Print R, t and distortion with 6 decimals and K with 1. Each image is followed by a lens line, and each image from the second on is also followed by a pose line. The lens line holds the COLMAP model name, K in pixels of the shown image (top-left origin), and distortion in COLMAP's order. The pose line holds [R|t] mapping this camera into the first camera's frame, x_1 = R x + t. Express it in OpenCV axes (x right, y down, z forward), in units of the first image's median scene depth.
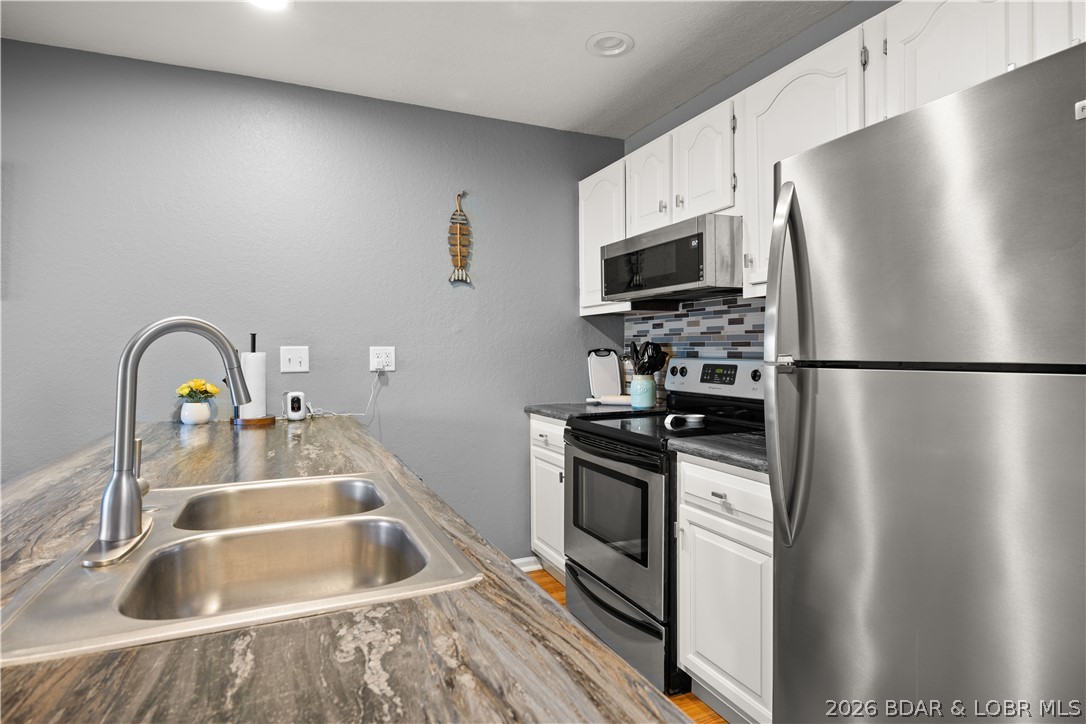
lens RADIAL K [[591.1, 0, 541.3], [0, 591.1, 358.9], [0, 0, 1]] dist [-0.005174, -0.001567]
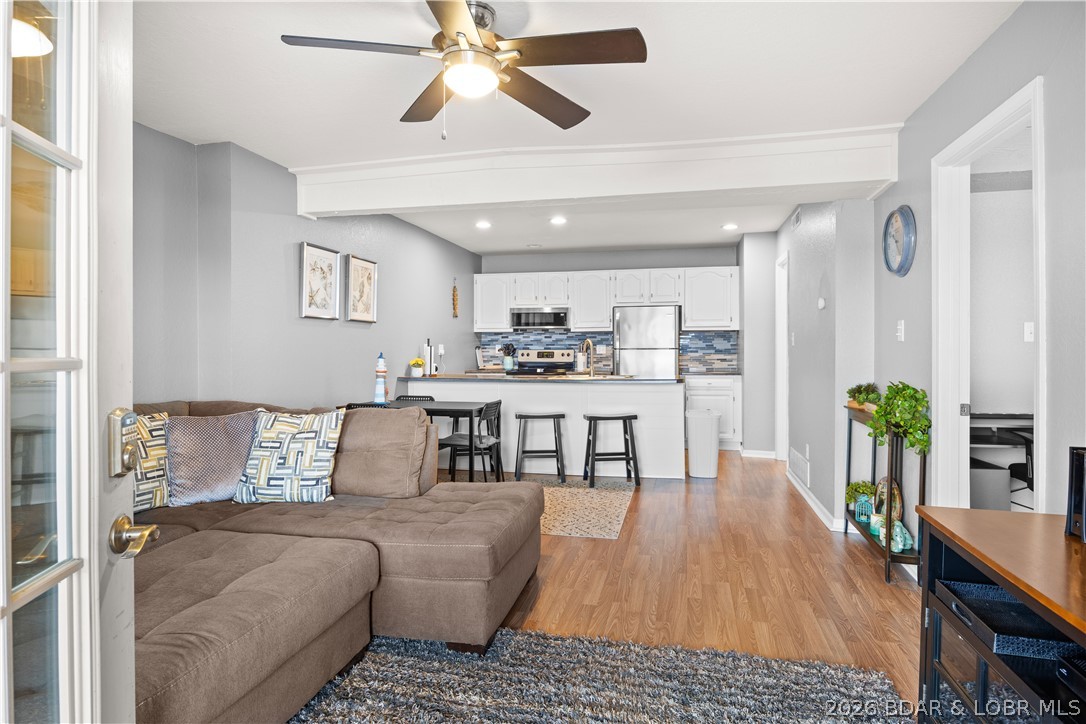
lens RADIAL K [[591.1, 0, 553.3], [0, 591.1, 354.5], [0, 0, 1]] dist [-0.005174, -0.001567]
pose [[0.592308, -0.004716, 0.805698, -1.984438], [0.008115, 0.999967, -0.000112, 0.022865], [-0.805670, 0.006605, 0.592327, -0.758000]]
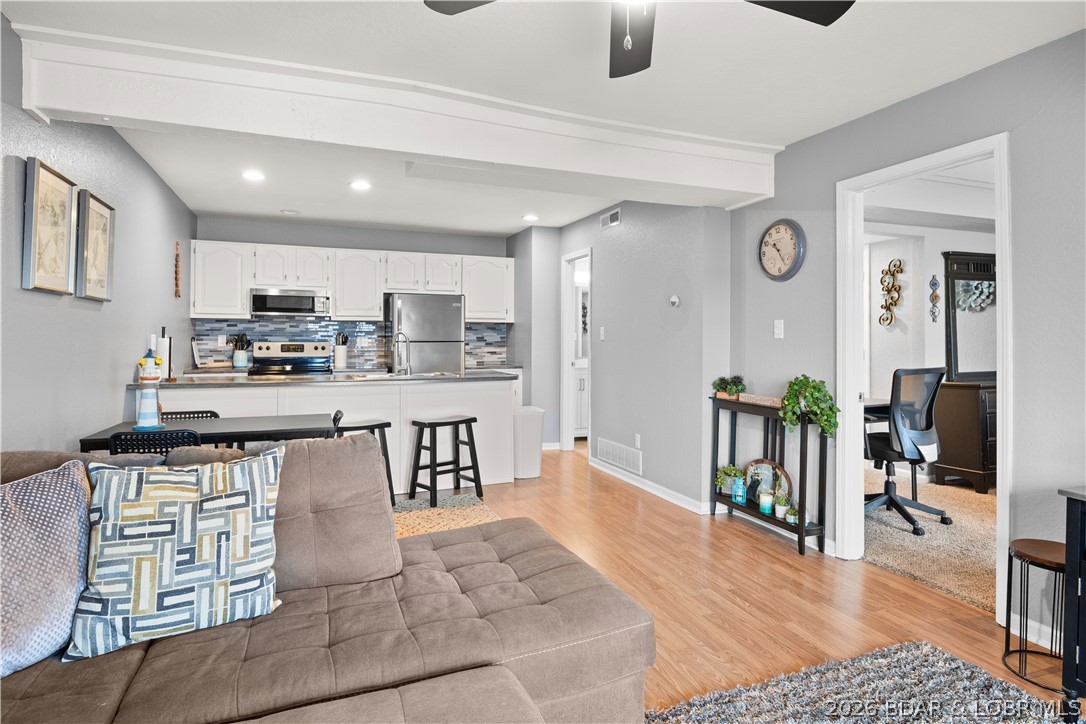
lens RADIAL K [[591.1, 0, 533.0], [0, 591.1, 341.1], [0, 0, 1]] dist [-0.005174, -0.001567]
pose [[0.034917, -0.000645, 0.999390, -1.979541], [0.006986, 0.999976, 0.000402, 0.001969], [-0.999366, 0.006967, 0.034921, -0.058444]]
